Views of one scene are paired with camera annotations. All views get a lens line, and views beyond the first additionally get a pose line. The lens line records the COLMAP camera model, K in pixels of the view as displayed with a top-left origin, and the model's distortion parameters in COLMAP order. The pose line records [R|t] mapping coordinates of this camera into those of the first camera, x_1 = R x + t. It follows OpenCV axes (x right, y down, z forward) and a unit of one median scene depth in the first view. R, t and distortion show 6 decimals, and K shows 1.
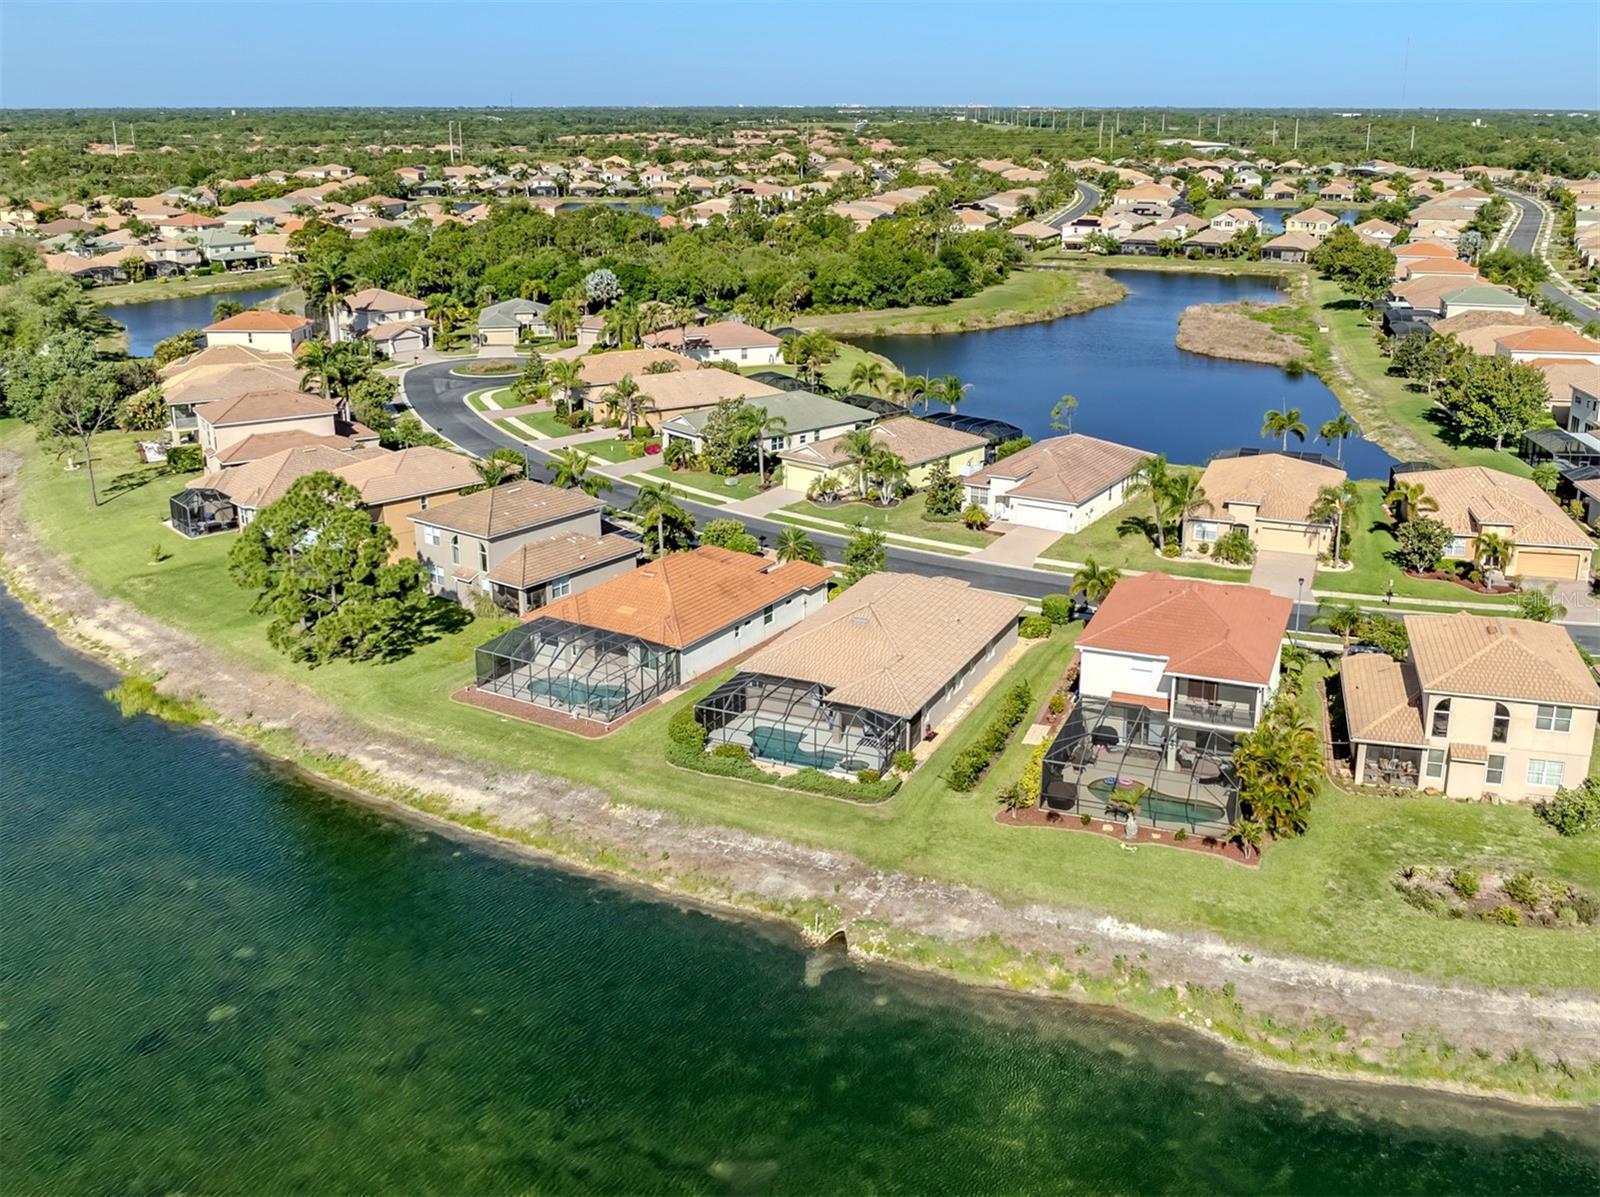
lens RADIAL K [[1194.0, 0, 807.2], [0, 1194.0, 593.6], [0, 0, 1]] dist [-0.020724, 0.008744]
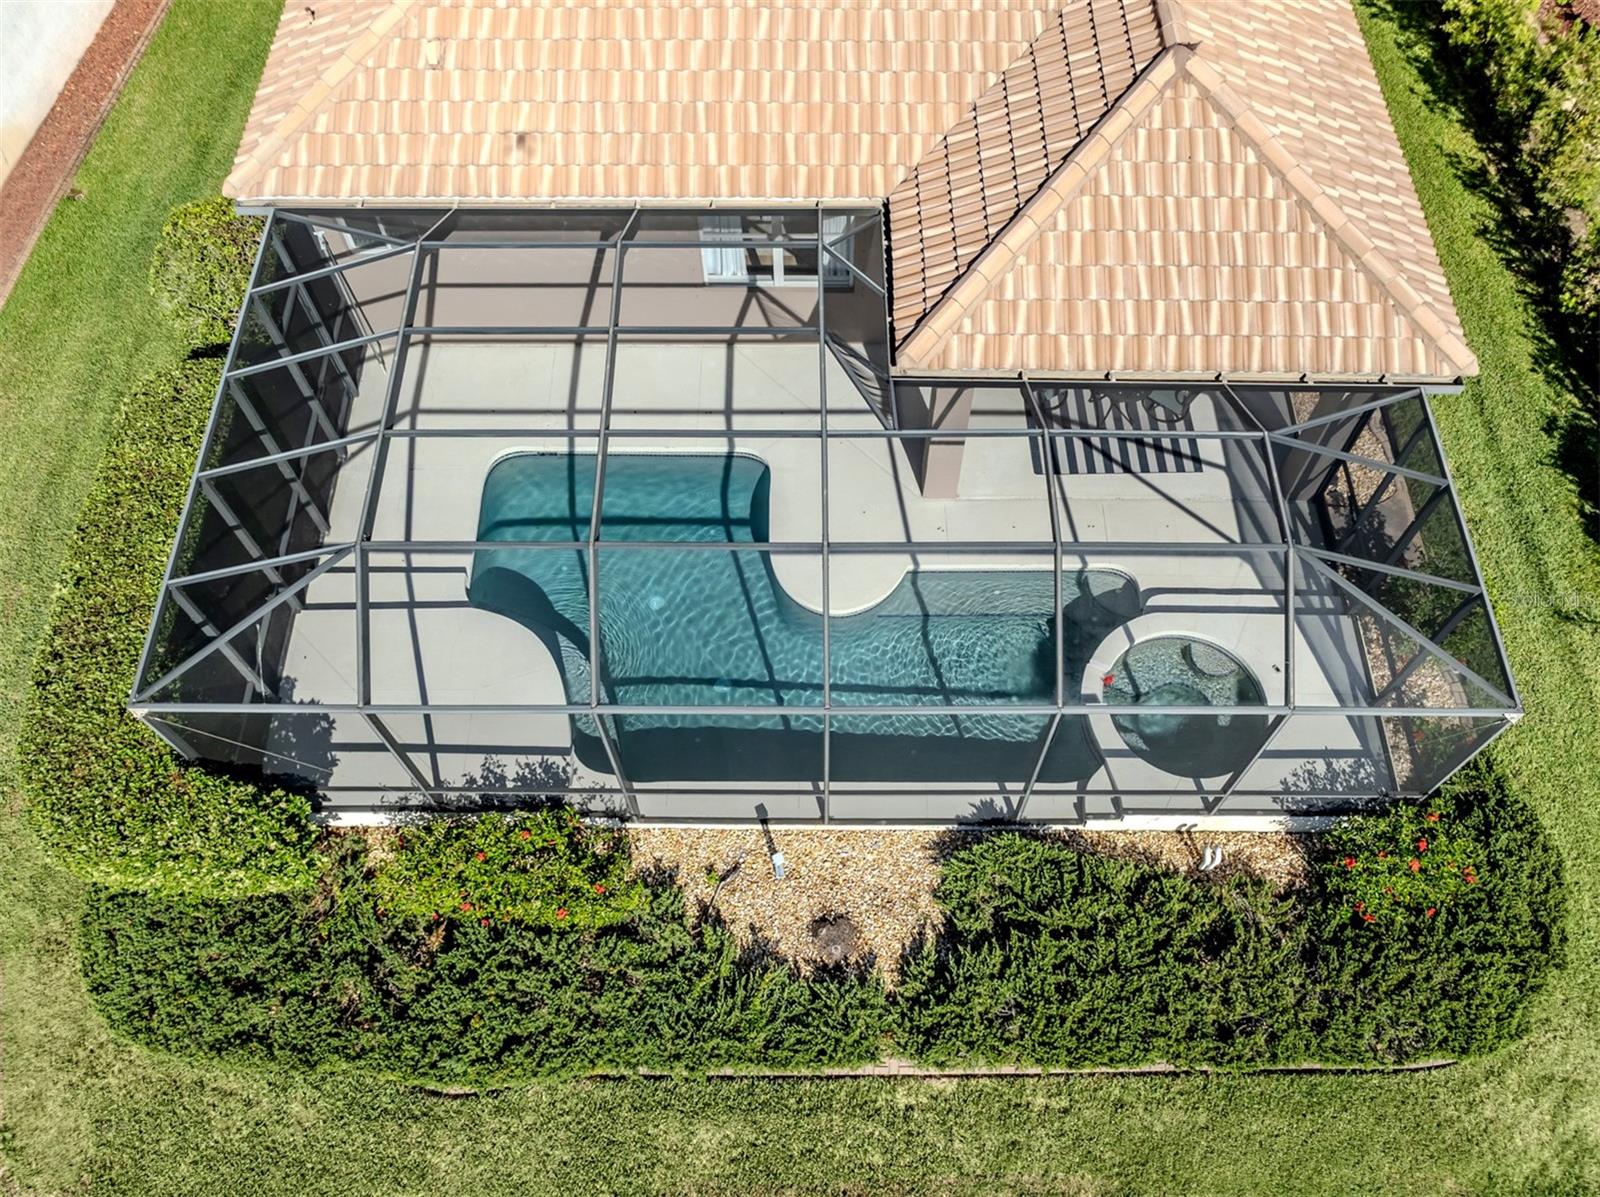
lens RADIAL K [[1194.0, 0, 807.2], [0, 1194.0, 593.6], [0, 0, 1]] dist [-0.020724, 0.008744]
pose [[0.905467, -0.373425, 0.201702, -0.038477], [0.135341, 0.704483, 0.696697, -0.004259], [-0.402260, -0.603537, 0.688426, 0.775977]]
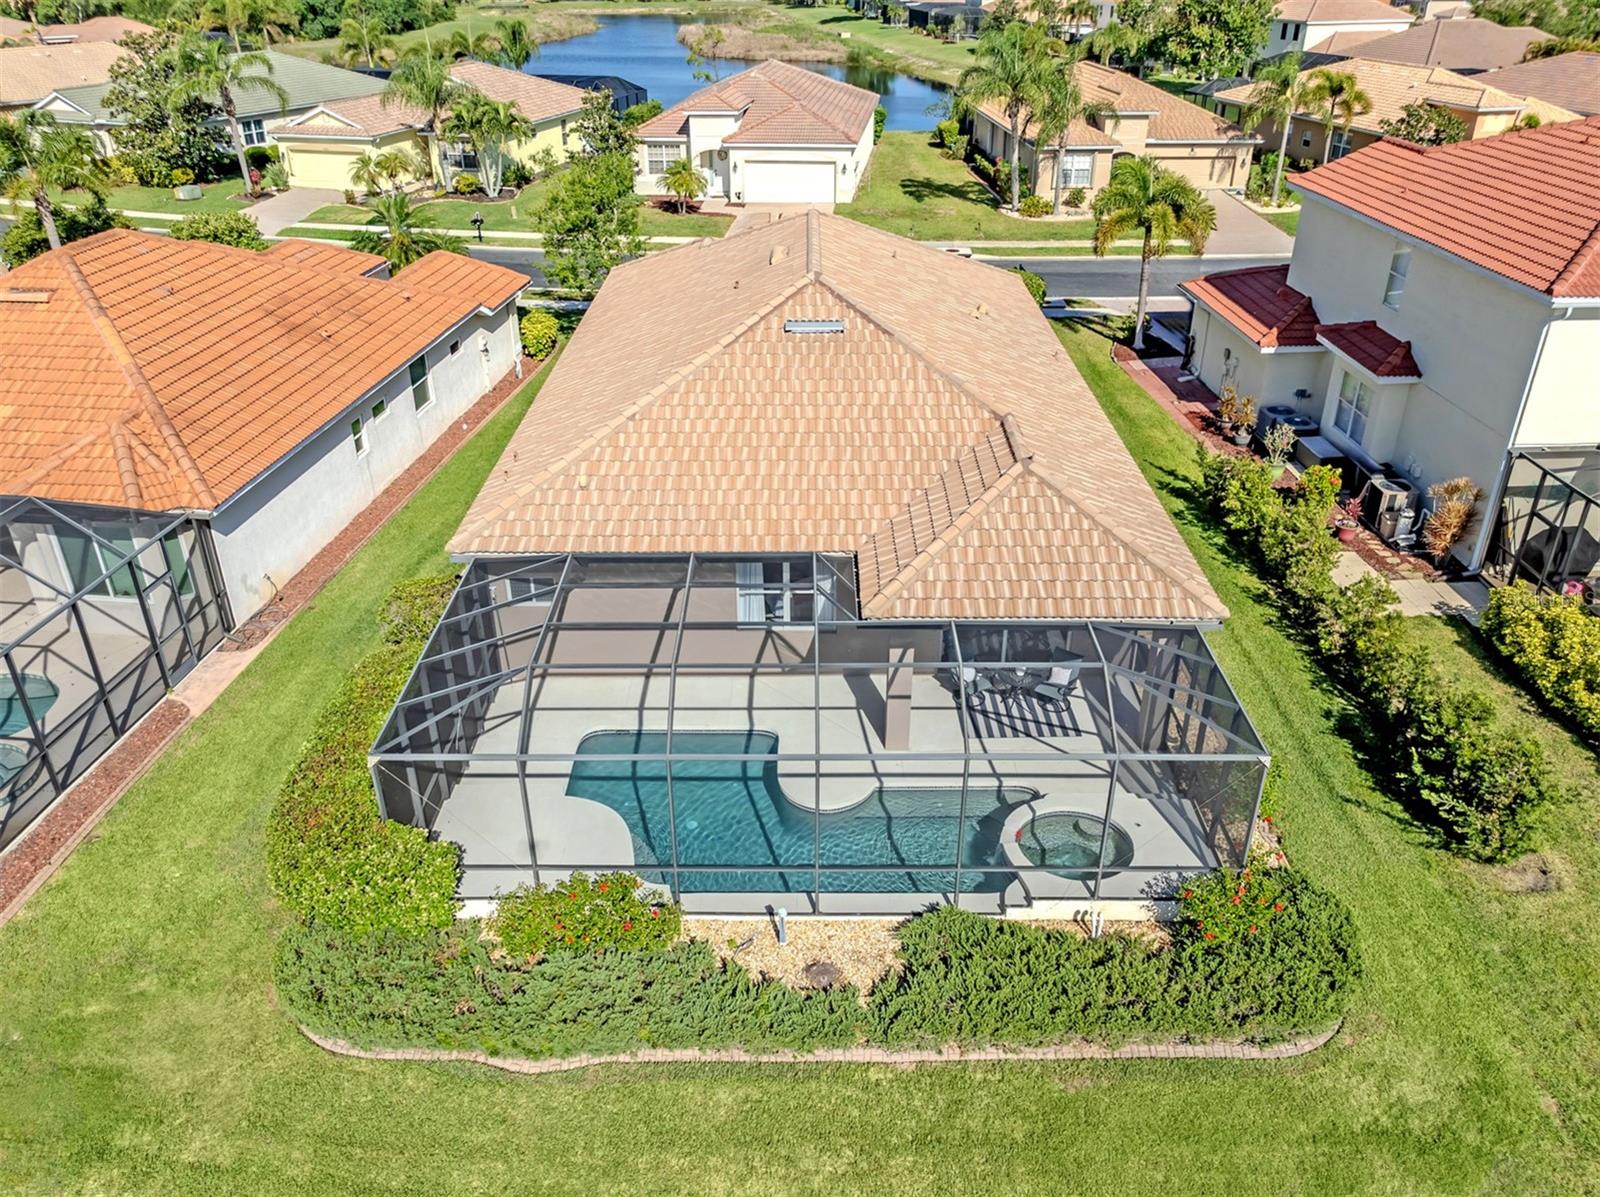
lens RADIAL K [[1198.6, 0, 756.6], [0, 1198.6, 664.5], [0, 0, 1]] dist [-0.010516, -0.006978]
pose [[0.921414, -0.210443, 0.326664, -0.086329], [0.134379, 0.961356, 0.240285, 0.029595], [-0.364607, -0.177505, 0.914086, 0.680346]]
